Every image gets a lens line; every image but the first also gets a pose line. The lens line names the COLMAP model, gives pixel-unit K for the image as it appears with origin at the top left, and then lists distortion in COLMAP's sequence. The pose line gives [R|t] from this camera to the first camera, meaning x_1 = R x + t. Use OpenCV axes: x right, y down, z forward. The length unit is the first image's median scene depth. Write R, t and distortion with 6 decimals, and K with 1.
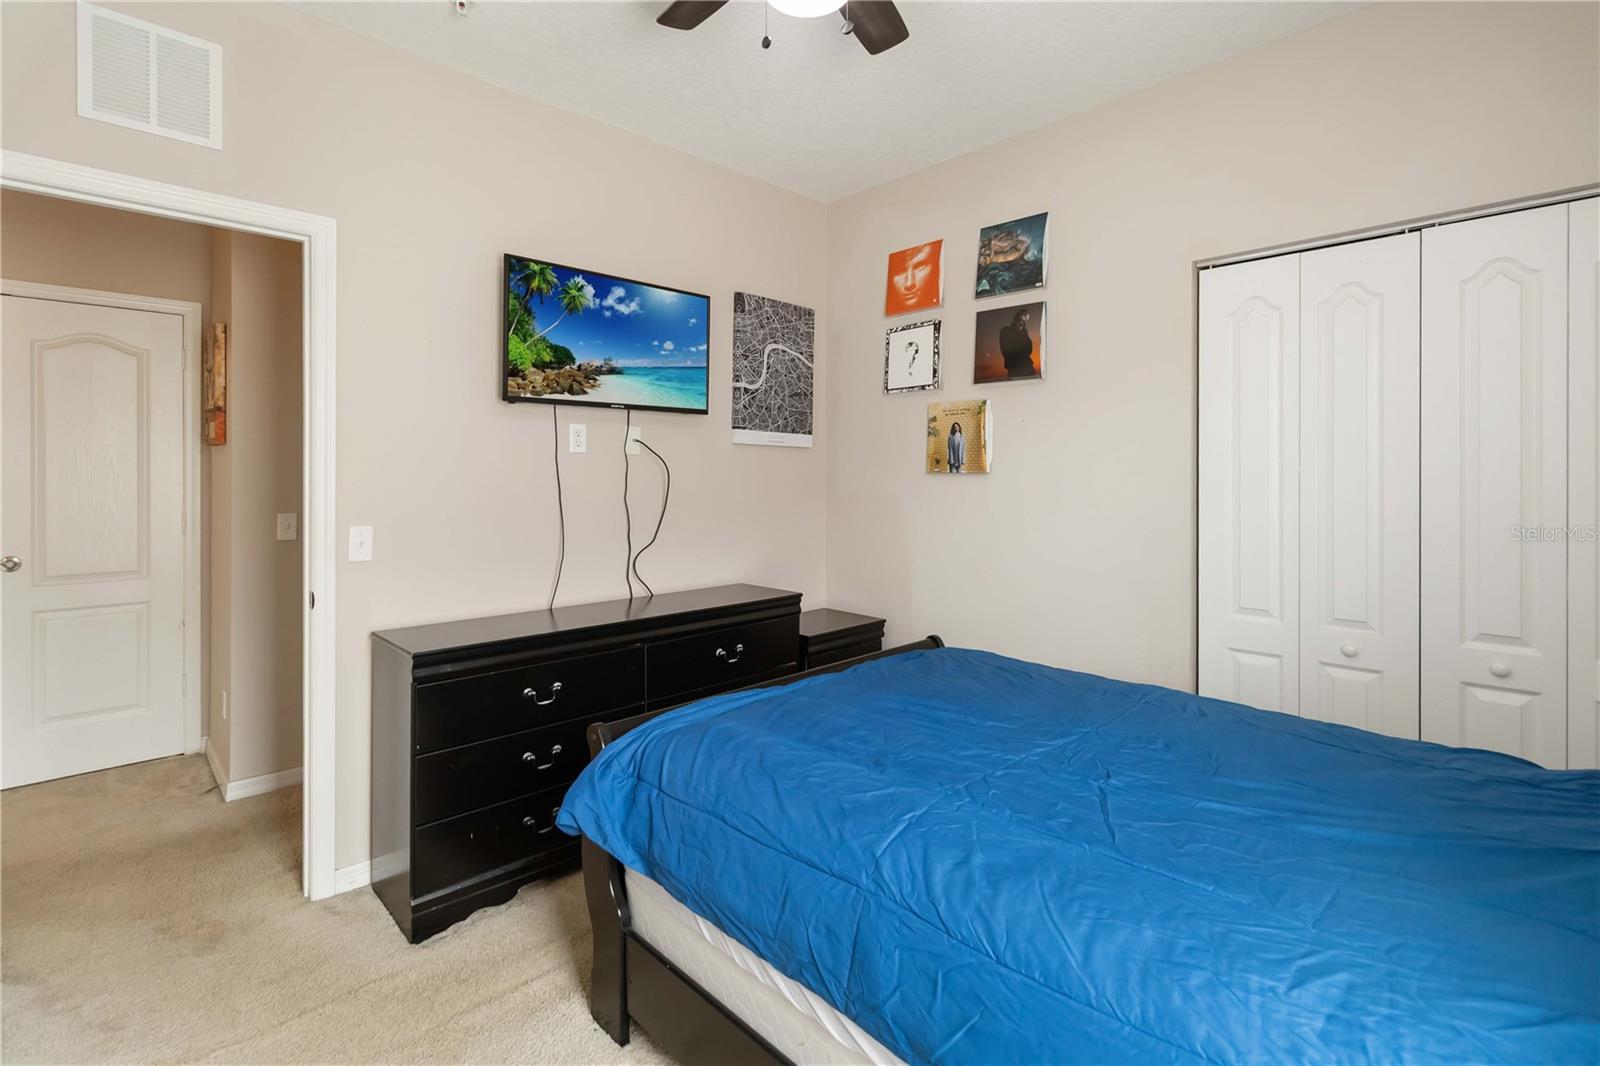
lens RADIAL K [[754.4, 0, 800.4], [0, 754.4, 473.0], [0, 0, 1]] dist [0.001593, 0.000266]
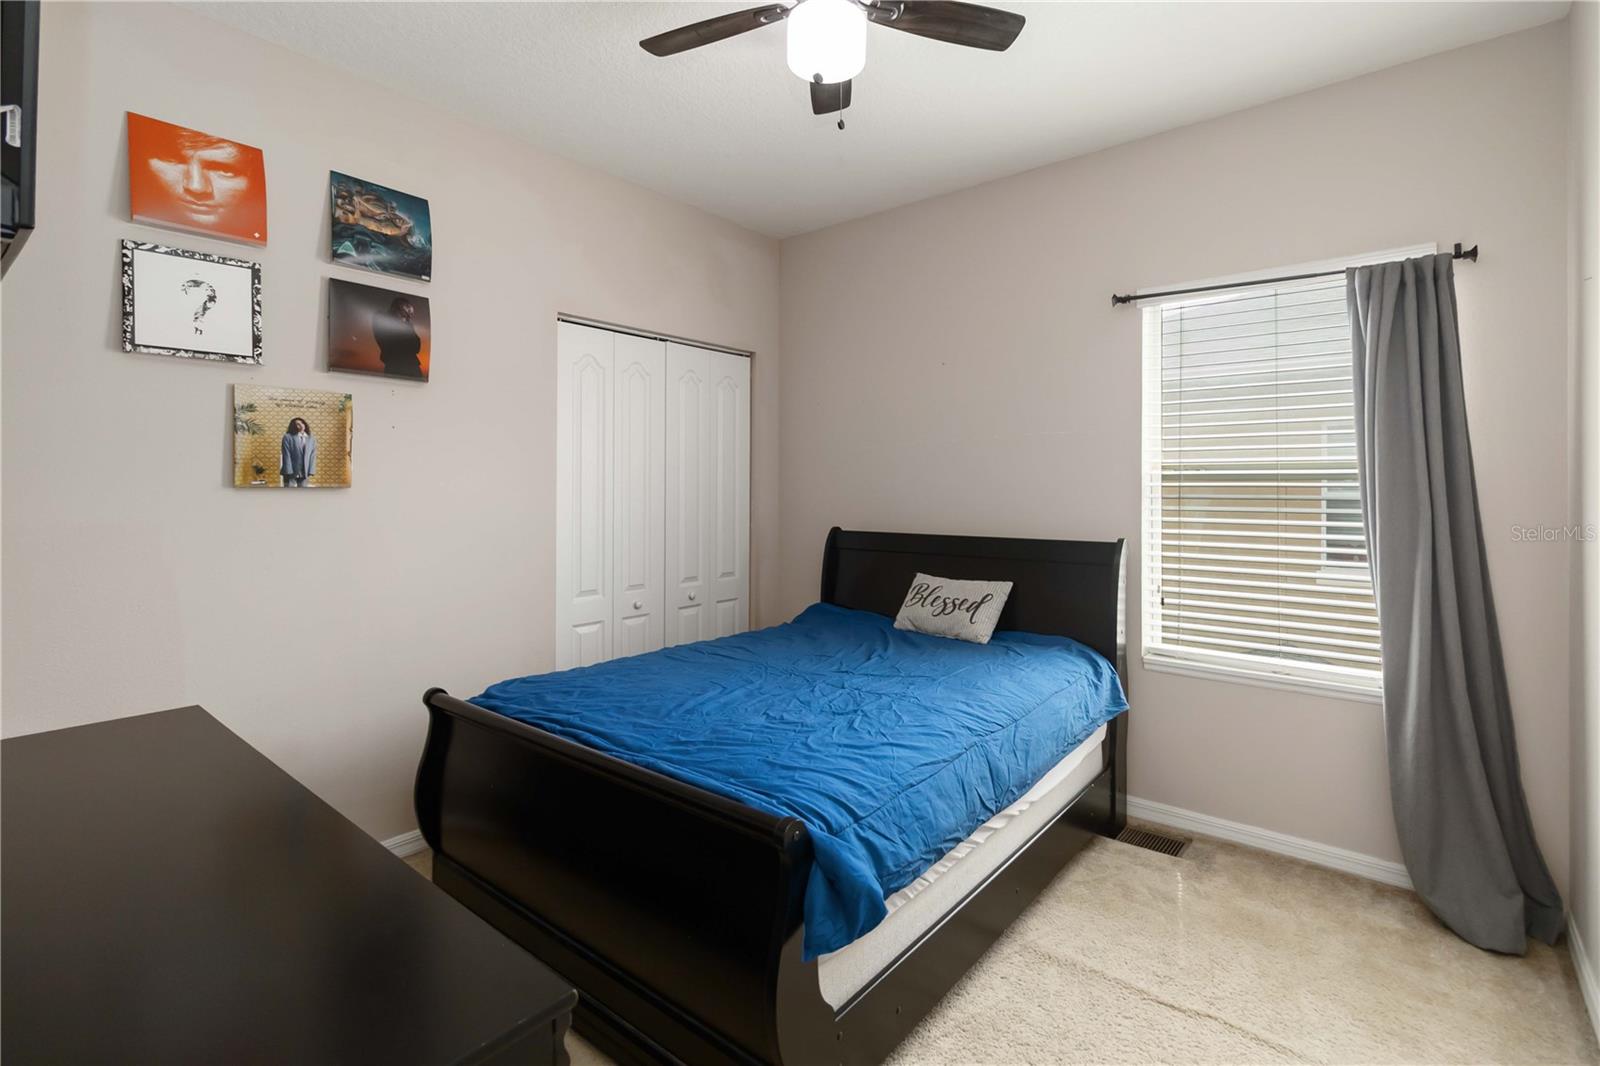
lens RADIAL K [[745.4, 0, 798.6], [0, 745.4, 489.4], [0, 0, 1]] dist [0.000804, 0.000208]
pose [[-0.119776, -0.000237, 0.992801, -0.570709], [0.001275, 0.999999, 0.000393, 0.002282], [-0.992800, 0.001313, -0.119776, 0.613732]]
